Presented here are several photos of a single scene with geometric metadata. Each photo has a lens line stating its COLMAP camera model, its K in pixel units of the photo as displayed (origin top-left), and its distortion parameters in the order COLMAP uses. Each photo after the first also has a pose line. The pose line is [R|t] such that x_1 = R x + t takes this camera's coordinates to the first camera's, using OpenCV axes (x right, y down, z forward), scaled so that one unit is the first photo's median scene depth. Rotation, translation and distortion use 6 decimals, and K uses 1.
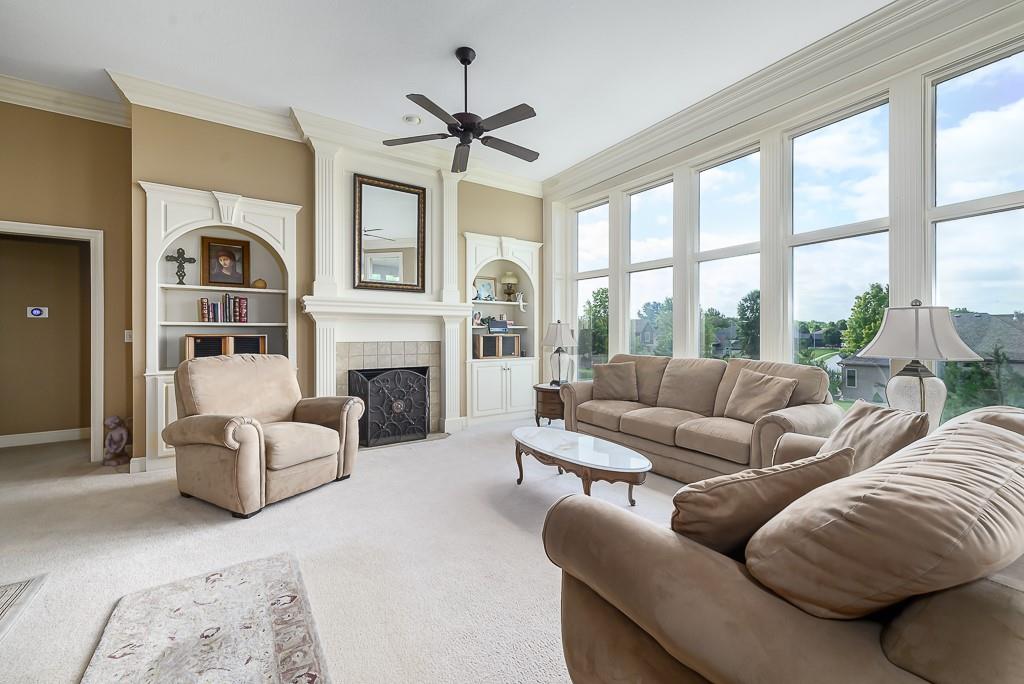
lens RADIAL K [[403.7, 0, 519.9], [0, 403.7, 335.2], [0, 0, 1]] dist [0.001621, -0.000188]
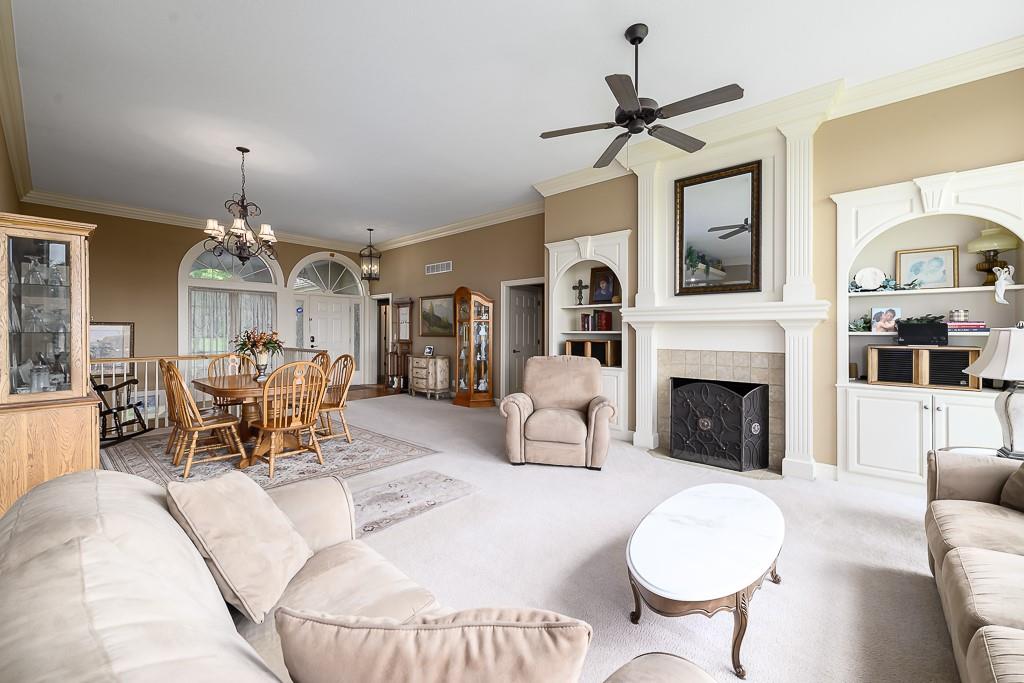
lens RADIAL K [[403.7, 0, 509.5], [0, 403.7, 335.8], [0, 0, 1]] dist [0.001621, -0.000188]
pose [[0.263286, 0.012397, -0.964638, 0.389127], [-0.003567, 0.999923, 0.011877, -0.024334], [0.964711, 0.000314, 0.263310, 0.297882]]
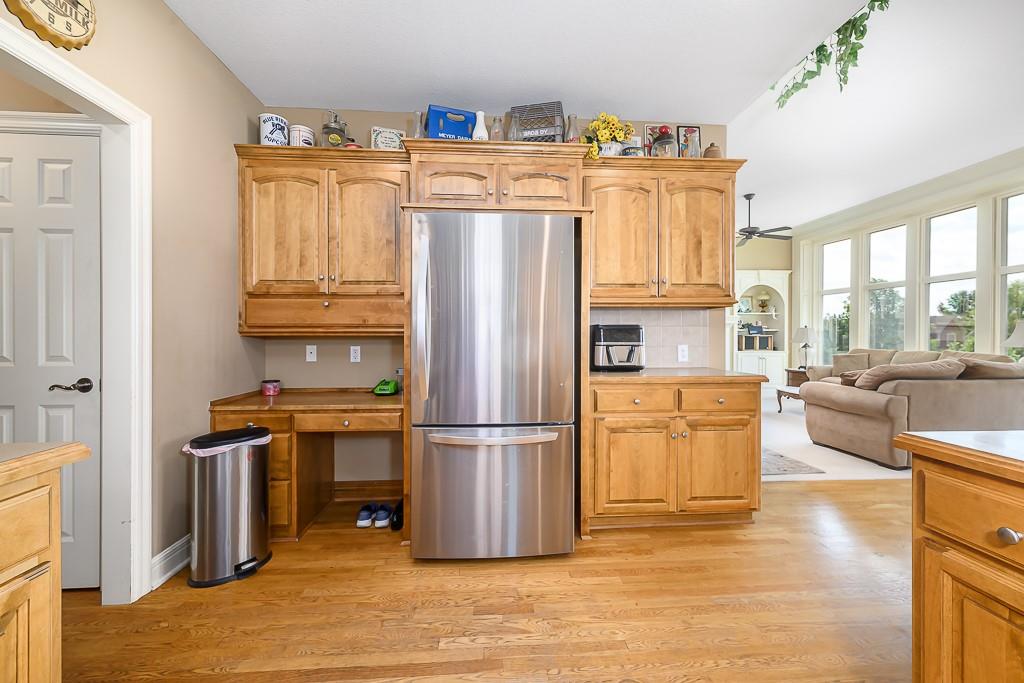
lens RADIAL K [[403.7, 0, 513.4], [0, 403.7, 339.2], [0, 0, 1]] dist [0.001621, -0.000188]
pose [[0.863193, 0.004535, -0.504854, -0.080466], [-0.001693, 0.999980, 0.006088, 0.006371], [0.504872, -0.004401, 0.863183, -0.822387]]
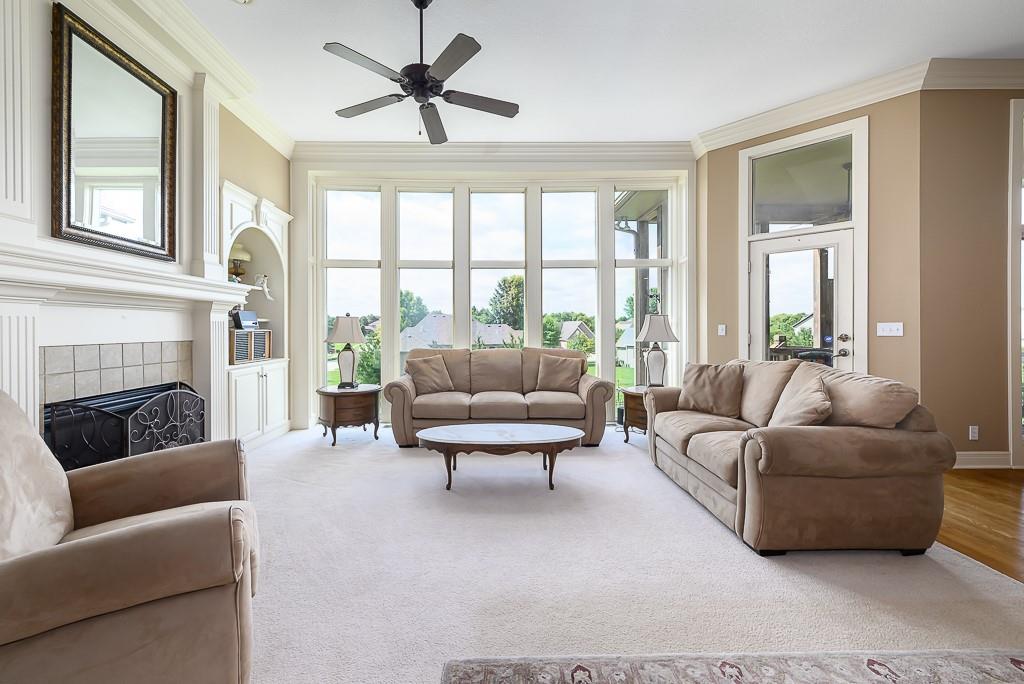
lens RADIAL K [[403.7, 0, 497.8], [0, 403.7, 330.3], [0, 0, 1]] dist [0.001621, -0.000188]
pose [[0.557458, -0.003187, 0.830199, -0.448514], [0.001966, 0.999995, 0.002518, -0.001631], [-0.830203, 0.000228, 0.557462, 0.241086]]
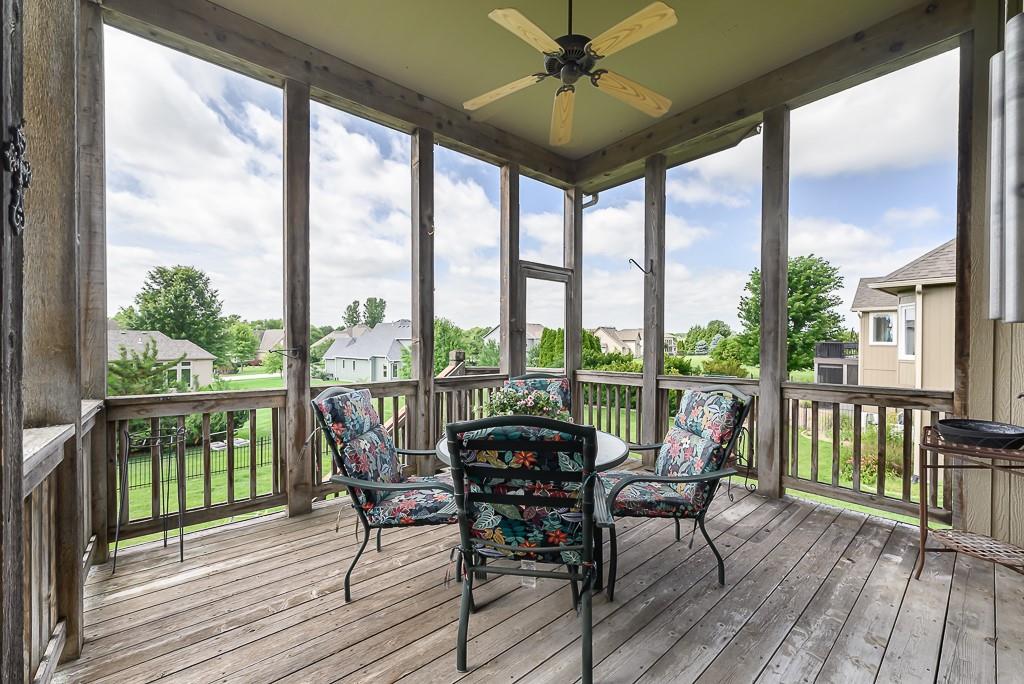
lens RADIAL K [[403.7, 0, 511.1], [0, 403.7, 341.3], [0, 0, 1]] dist [0.001621, -0.000188]
pose [[-0.107728, -0.004449, 0.994170, -0.405428], [-0.004566, 0.999982, 0.003981, -0.001782], [-0.994170, -0.004111, -0.107746, 0.238425]]
